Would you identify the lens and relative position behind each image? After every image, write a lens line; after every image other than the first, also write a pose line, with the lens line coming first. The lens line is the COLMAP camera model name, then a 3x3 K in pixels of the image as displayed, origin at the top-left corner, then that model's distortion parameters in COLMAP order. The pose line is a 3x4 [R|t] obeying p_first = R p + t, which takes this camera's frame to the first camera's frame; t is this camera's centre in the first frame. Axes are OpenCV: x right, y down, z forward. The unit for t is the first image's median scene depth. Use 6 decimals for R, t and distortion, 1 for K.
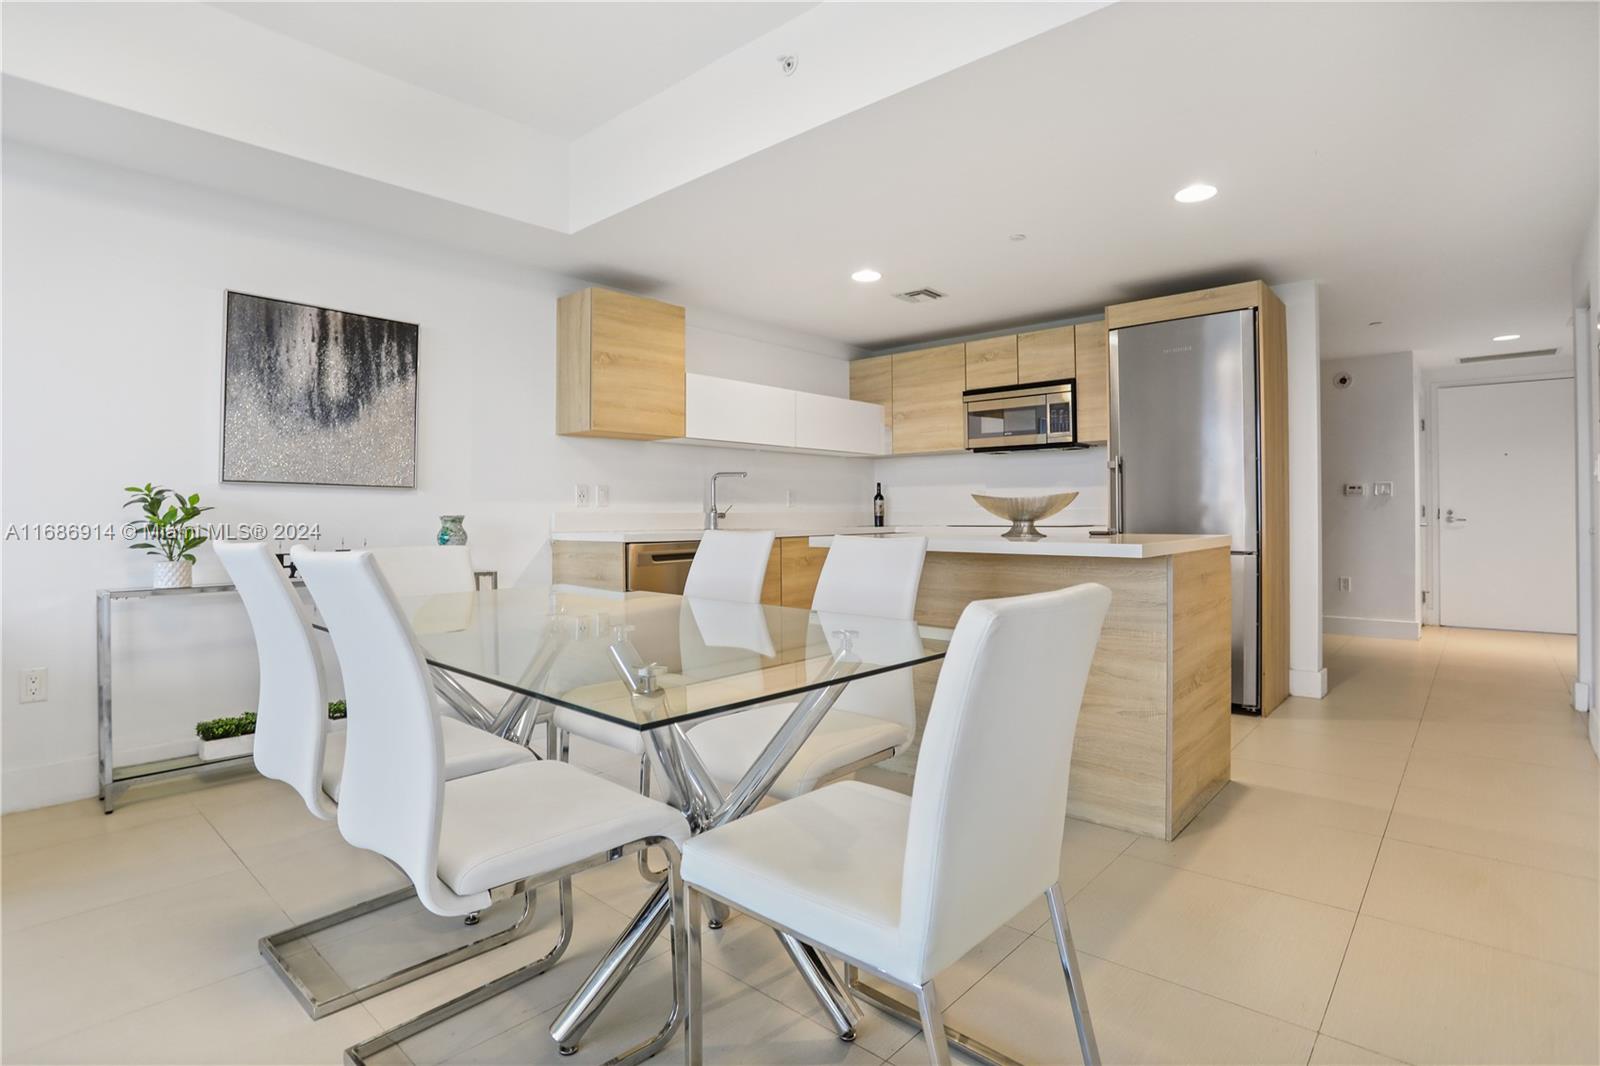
lens RADIAL K [[797.1, 0, 795.7], [0, 797.1, 519.8], [0, 0, 1]] dist [-0.075231, 0.033927]
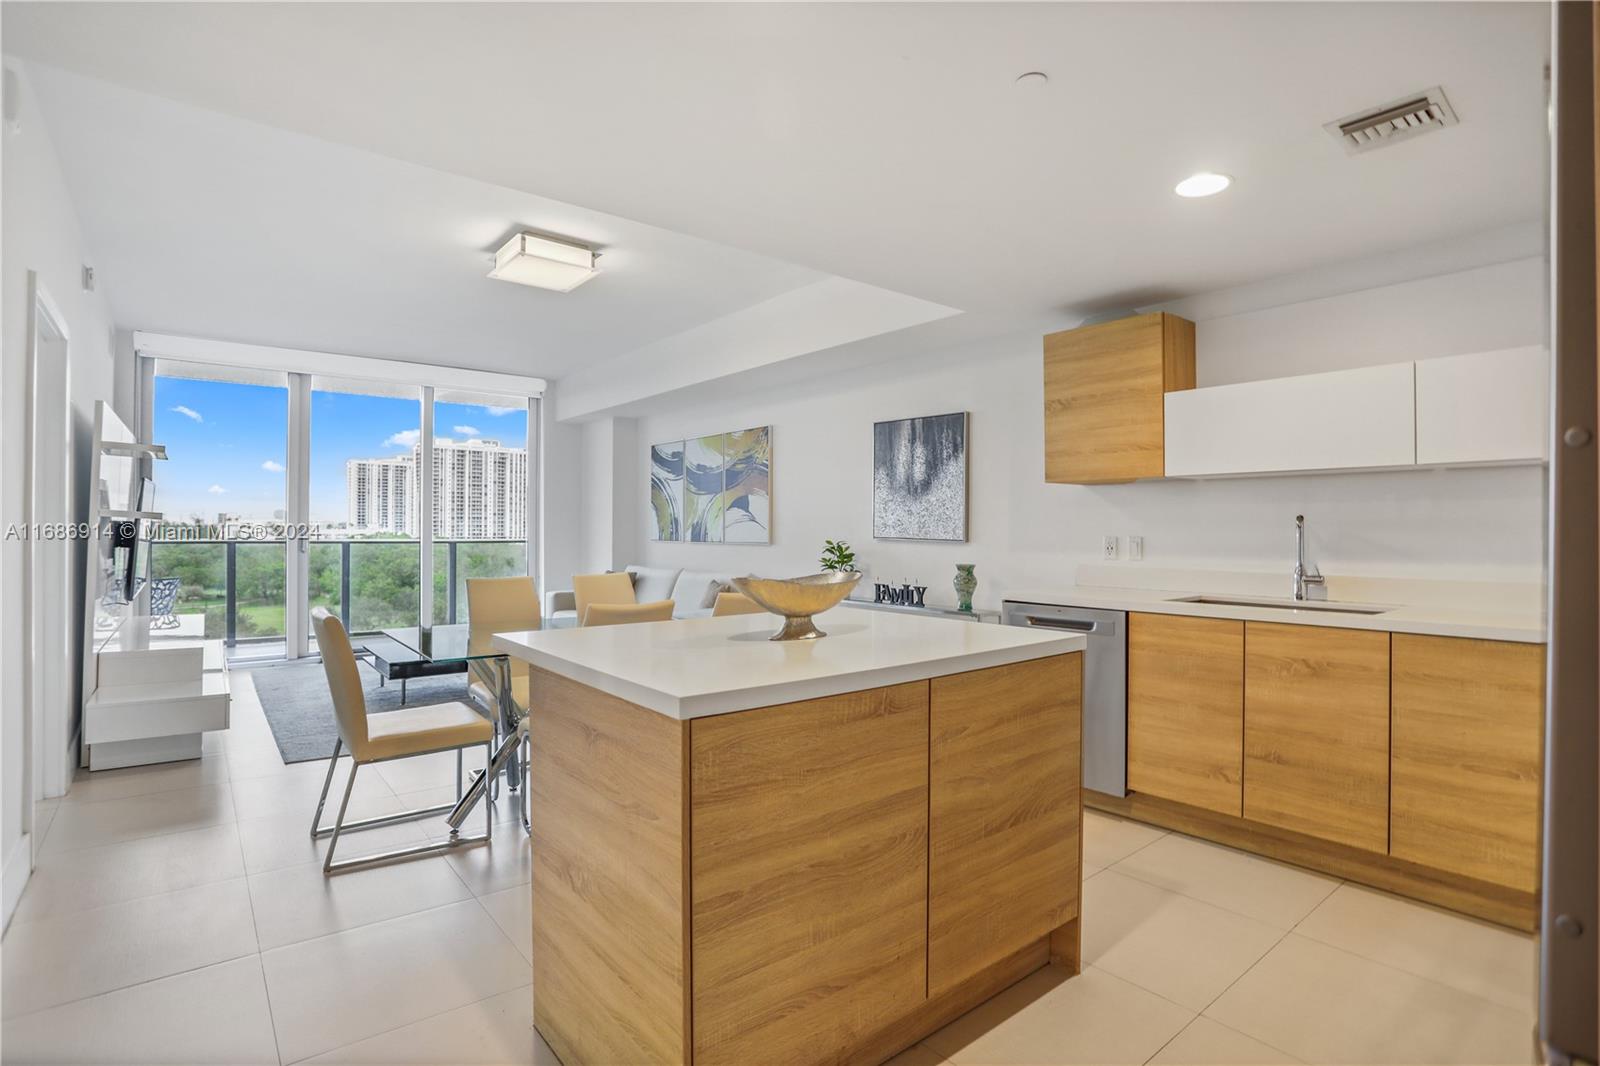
lens RADIAL K [[797.1, 0, 795.7], [0, 797.1, 519.8], [0, 0, 1]] dist [-0.075231, 0.033927]
pose [[-0.154608, -0.009154, -0.987933, 0.701107], [-0.010714, 0.999914, -0.007589, -0.052977], [0.987918, 0.009411, -0.154693, 0.788458]]
